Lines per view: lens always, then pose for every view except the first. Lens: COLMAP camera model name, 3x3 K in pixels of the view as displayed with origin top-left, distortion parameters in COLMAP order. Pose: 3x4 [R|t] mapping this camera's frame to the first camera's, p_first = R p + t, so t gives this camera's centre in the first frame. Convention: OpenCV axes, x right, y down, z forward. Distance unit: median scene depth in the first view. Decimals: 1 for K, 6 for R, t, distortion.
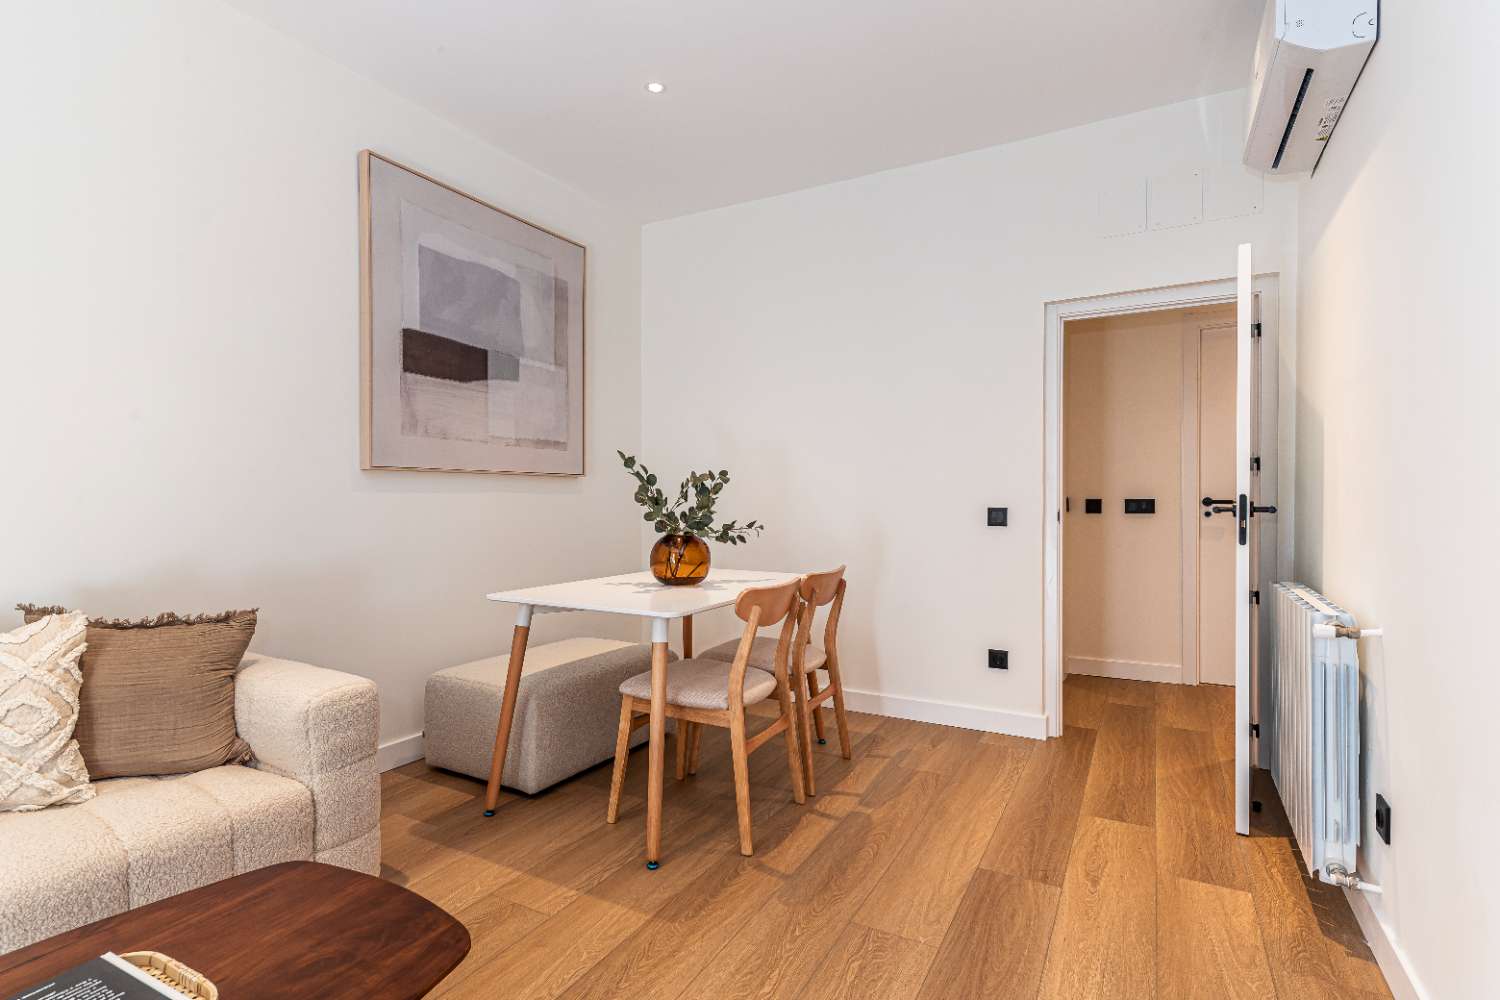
lens RADIAL K [[697.7, 0, 752.9], [0, 697.7, 505.4], [0, 0, 1]] dist [0.013441, -0.009231]
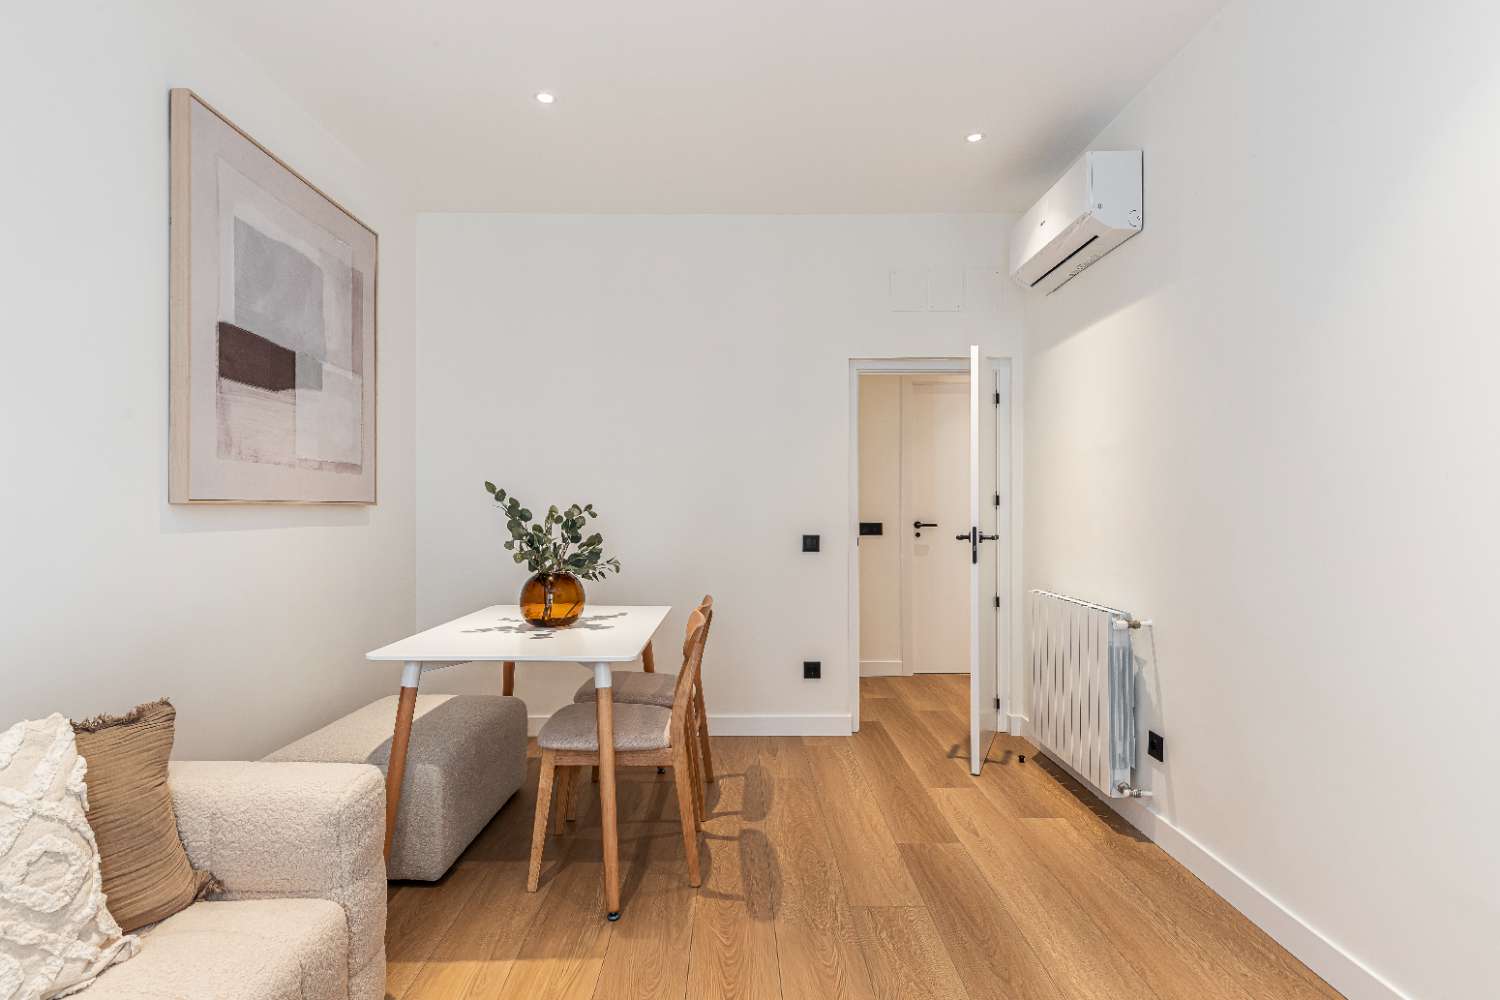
lens RADIAL K [[752.4, 0, 719.8], [0, 752.4, 493.6], [0, 0, 1]] dist [0.006705, -0.000067]
pose [[0.870515, 0.012696, 0.491978, -0.416220], [-0.000496, 0.999689, -0.024921, -0.040126], [-0.492142, 0.021450, 0.870251, 0.000742]]
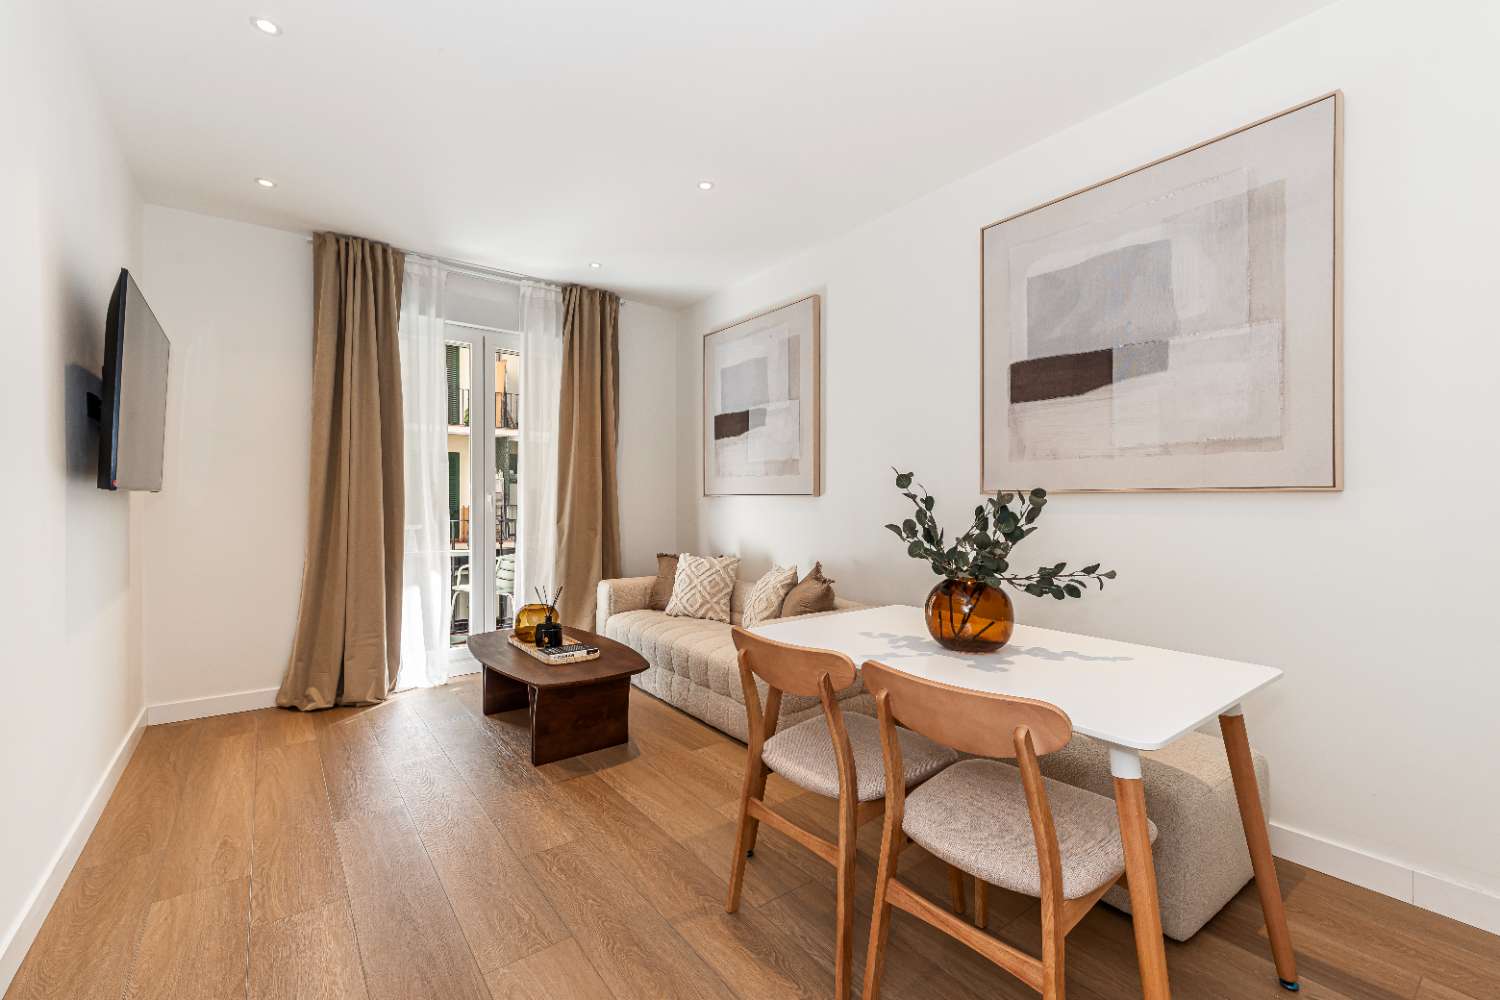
lens RADIAL K [[623.3, 0, 750.7], [0, 623.3, 505.0], [0, 0, 1]] dist [0.001695, 0.000104]
pose [[-0.389256, 0.001276, -0.921129, 0.546626], [-0.015143, 0.999855, 0.007785, -0.032934], [0.921005, 0.016979, -0.389180, 0.982962]]
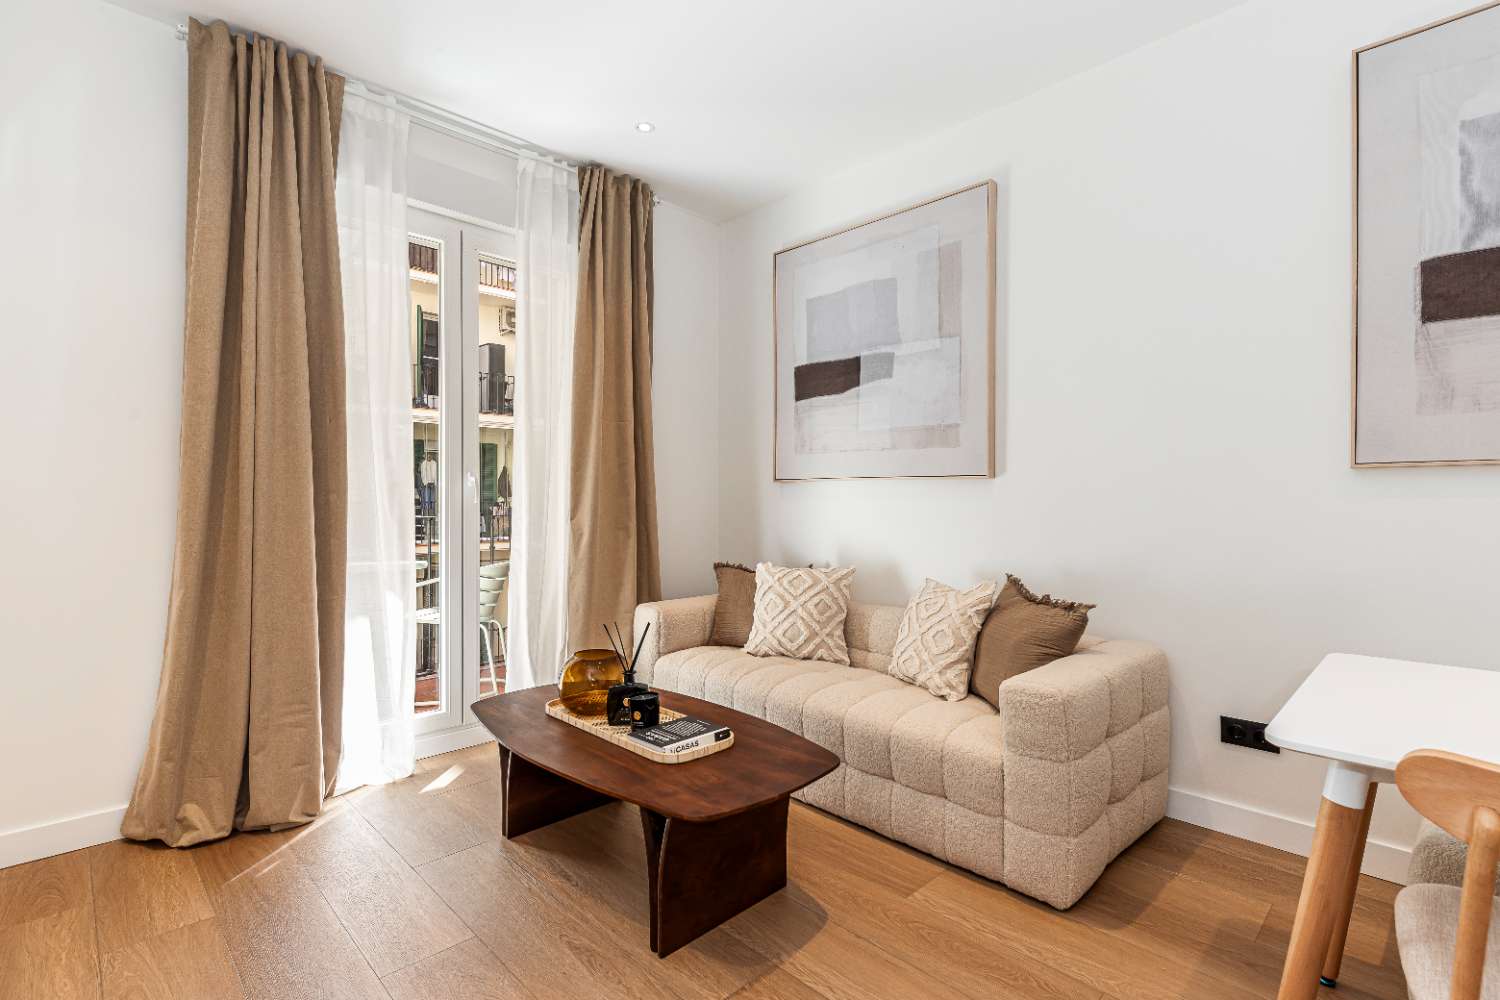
lens RADIAL K [[697.7, 0, 752.9], [0, 697.7, 505.4], [0, 0, 1]] dist [0.013441, -0.009231]
pose [[-0.274962, 0.001997, -0.961453, 0.340279], [-0.016331, 0.999844, 0.006748, -0.004466], [0.961316, 0.017557, -0.274886, 0.543861]]
